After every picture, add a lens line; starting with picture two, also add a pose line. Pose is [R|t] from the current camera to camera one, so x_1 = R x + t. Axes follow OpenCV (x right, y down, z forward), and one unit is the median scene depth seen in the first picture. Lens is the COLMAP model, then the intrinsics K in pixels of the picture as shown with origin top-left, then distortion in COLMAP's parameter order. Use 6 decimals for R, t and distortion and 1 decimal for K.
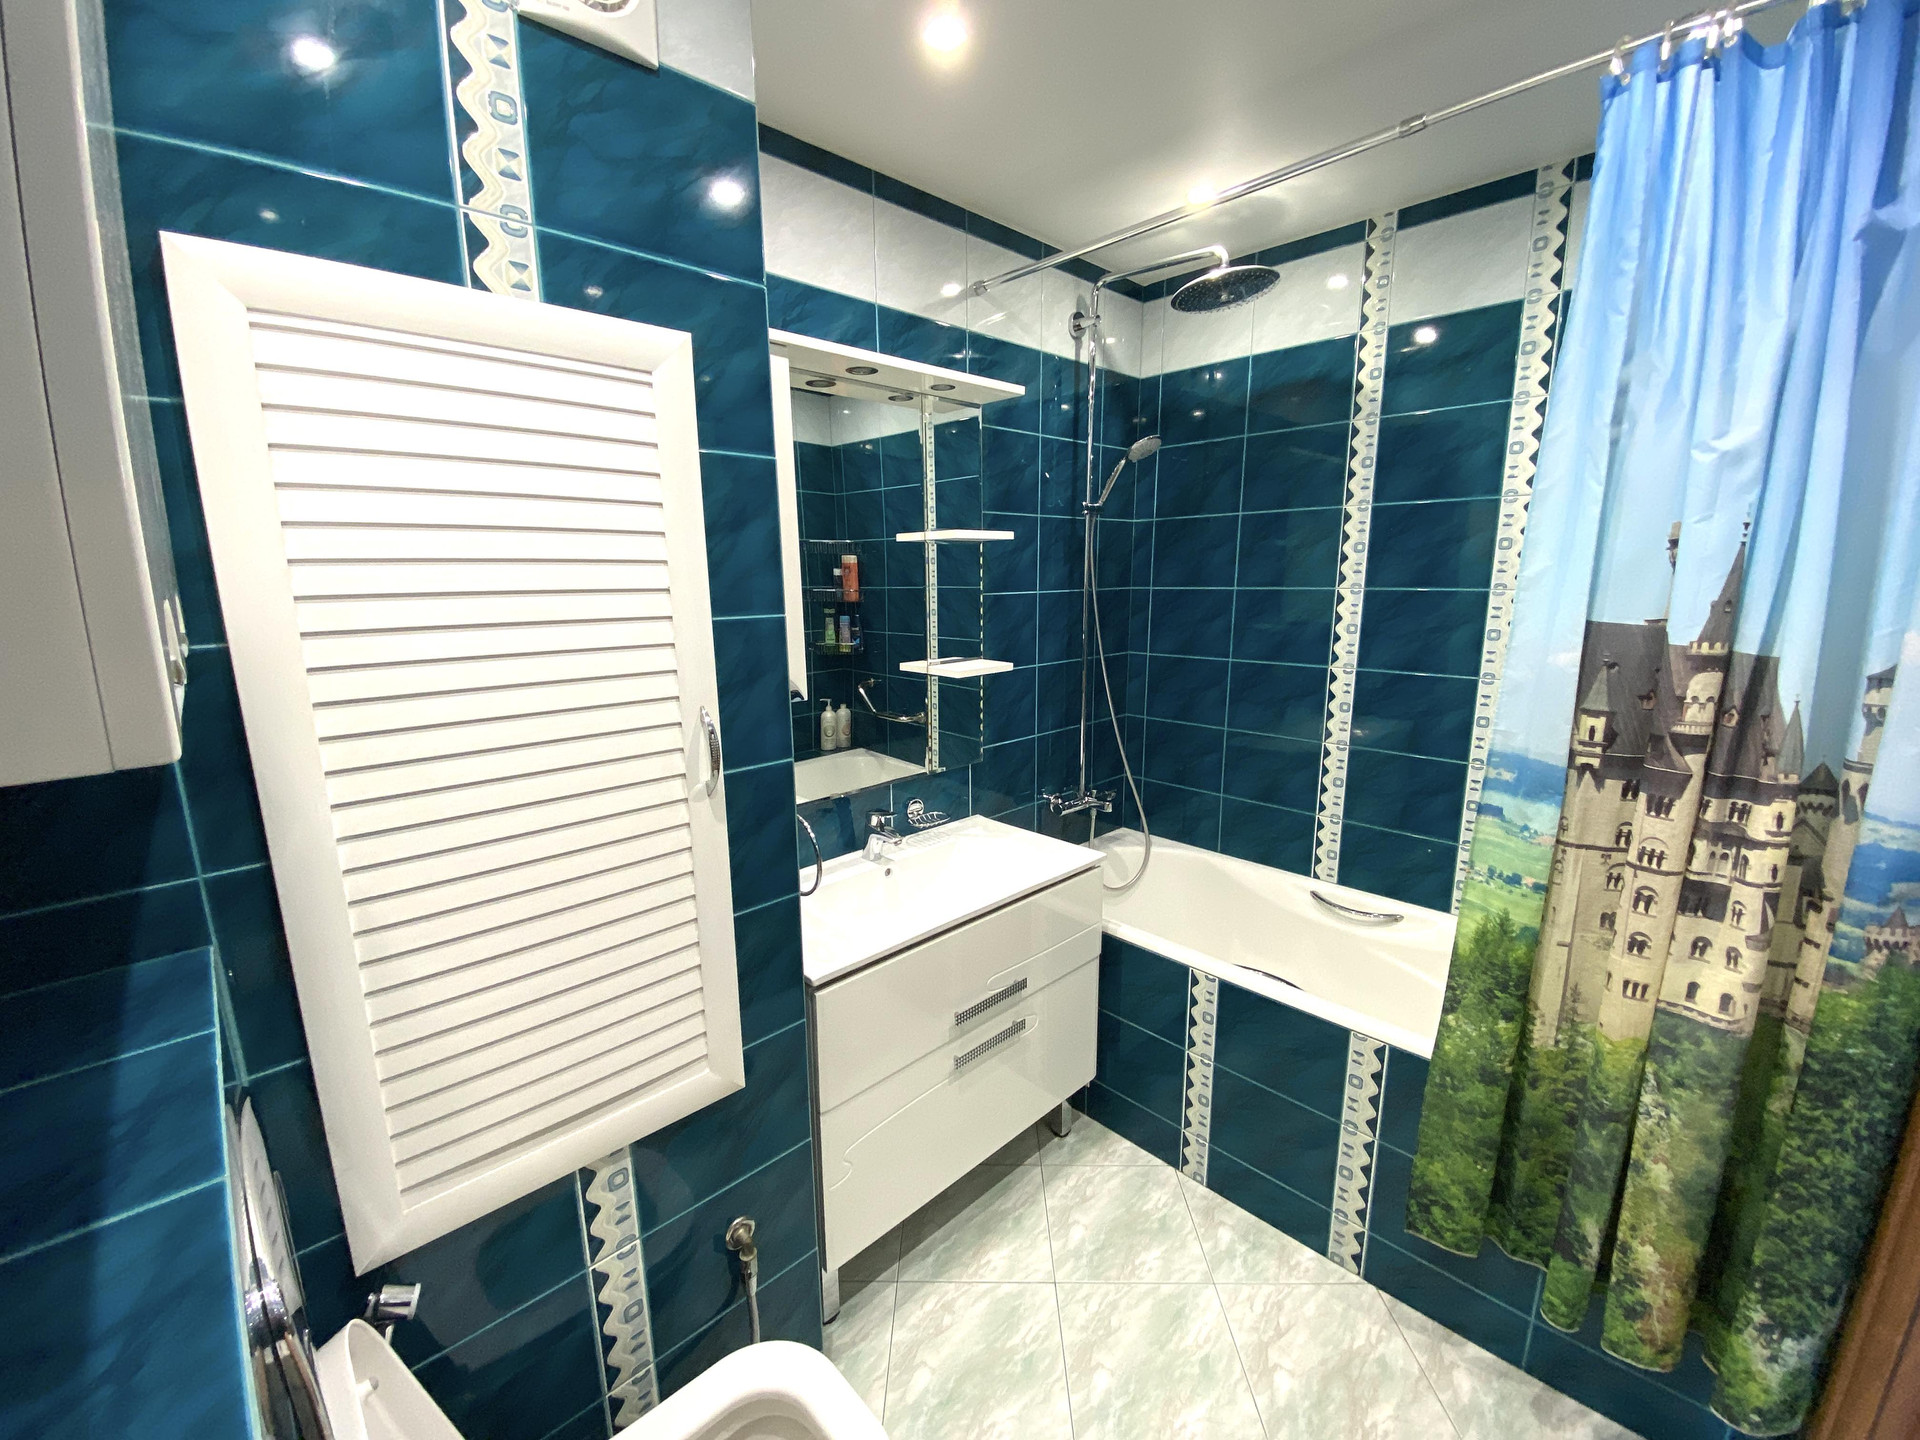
lens RADIAL K [[784.1, 0, 969.4], [0, 784.1, 723.3], [0, 0, 1]] dist [0.047830, -0.031444]
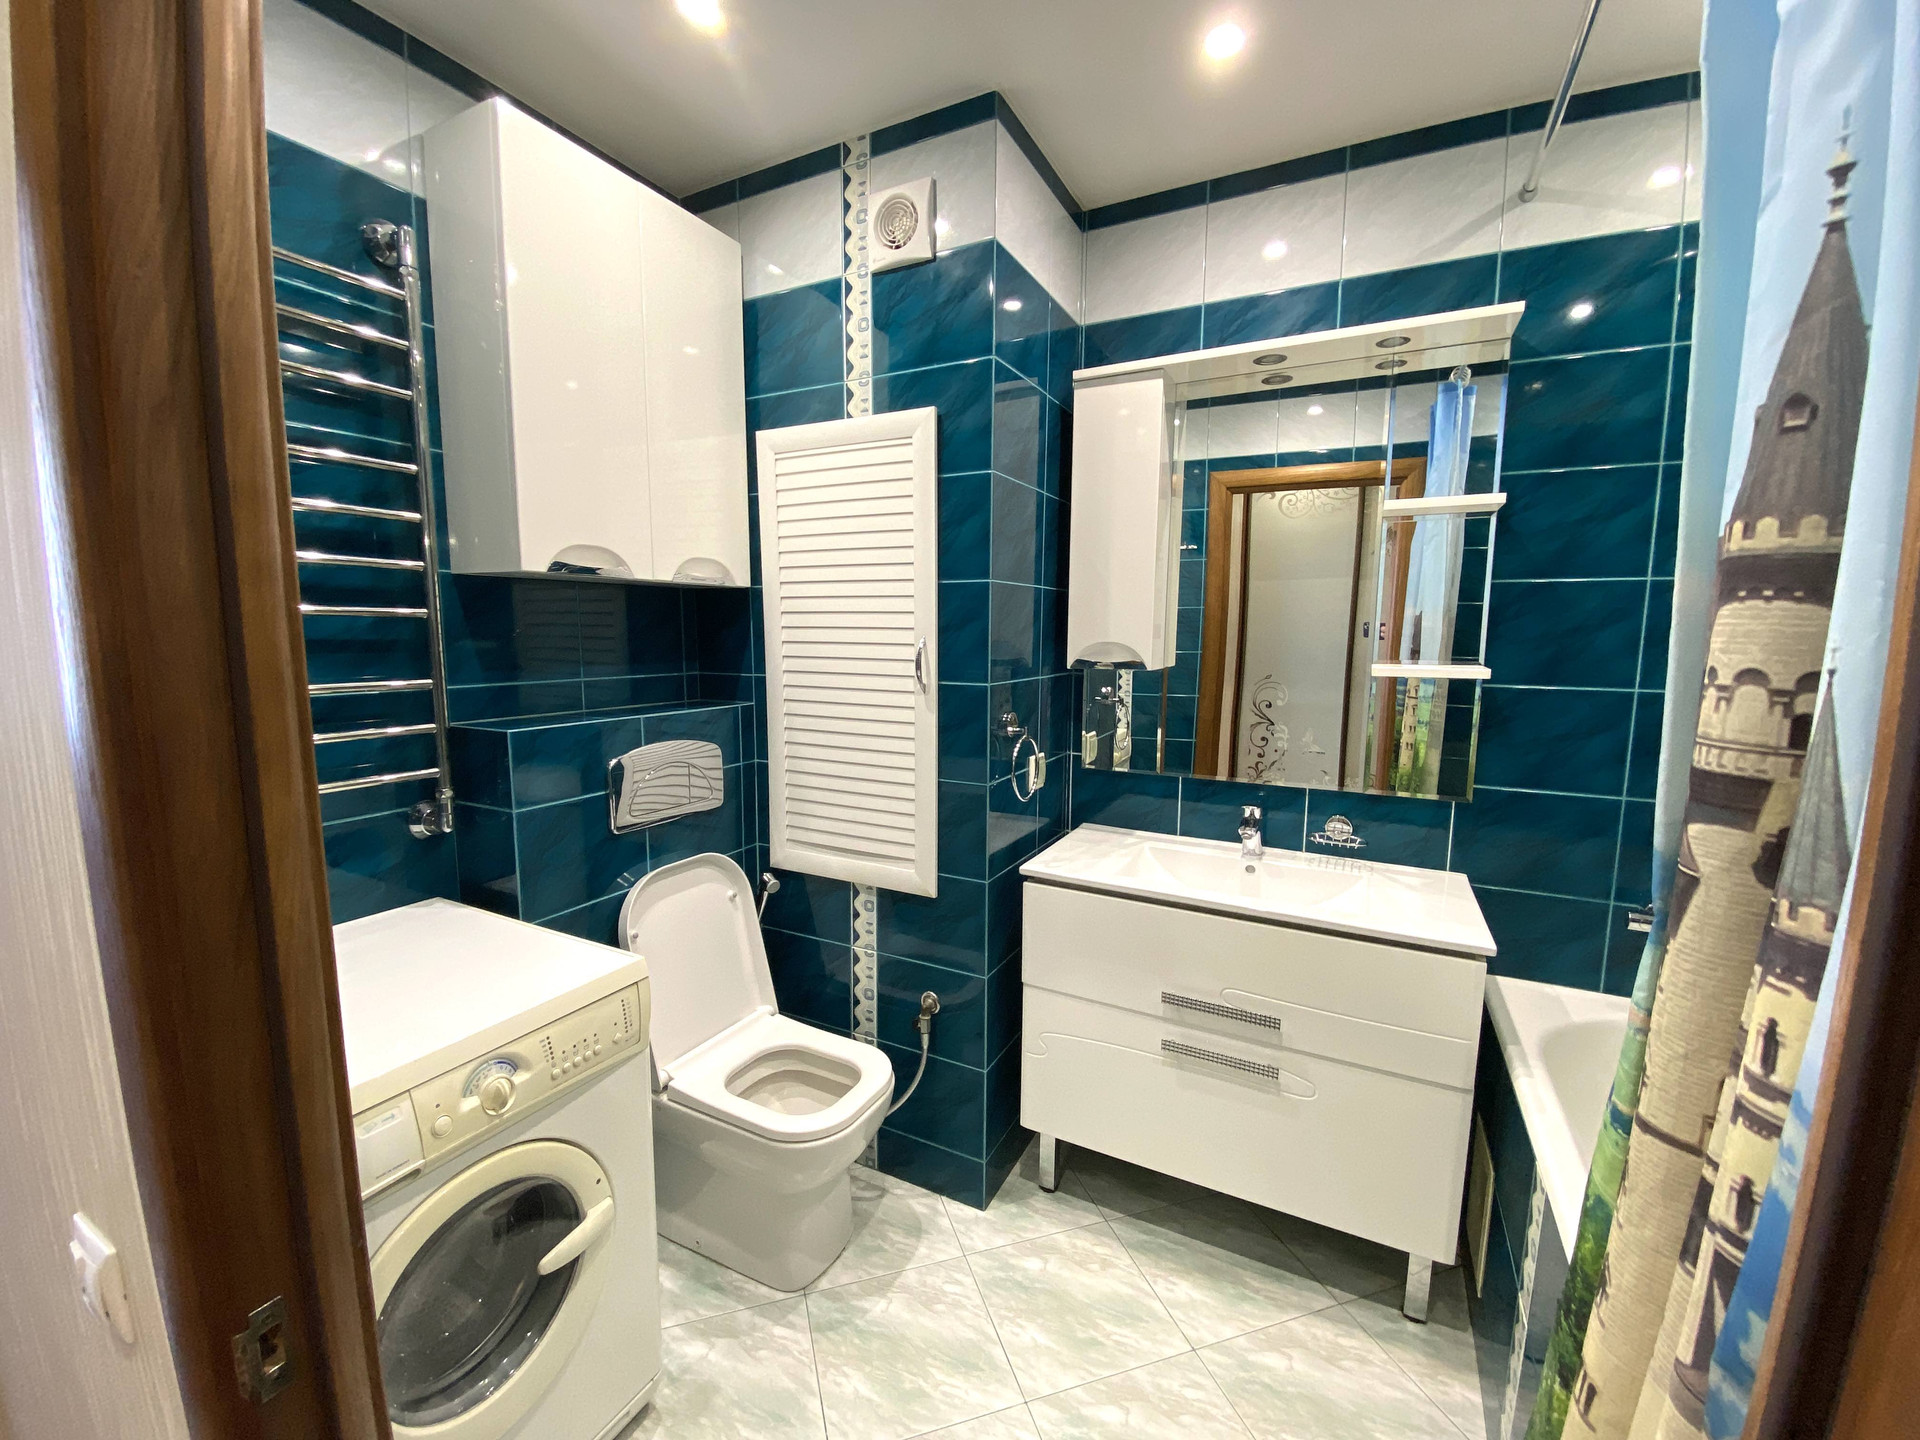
lens RADIAL K [[784.1, 0, 969.4], [0, 784.1, 723.3], [0, 0, 1]] dist [0.047830, -0.031444]
pose [[0.314096, 0.121820, -0.941543, 1.236245], [-0.191823, 0.979423, 0.062729, 0.038334], [0.929810, 0.160906, 0.331001, 0.598956]]
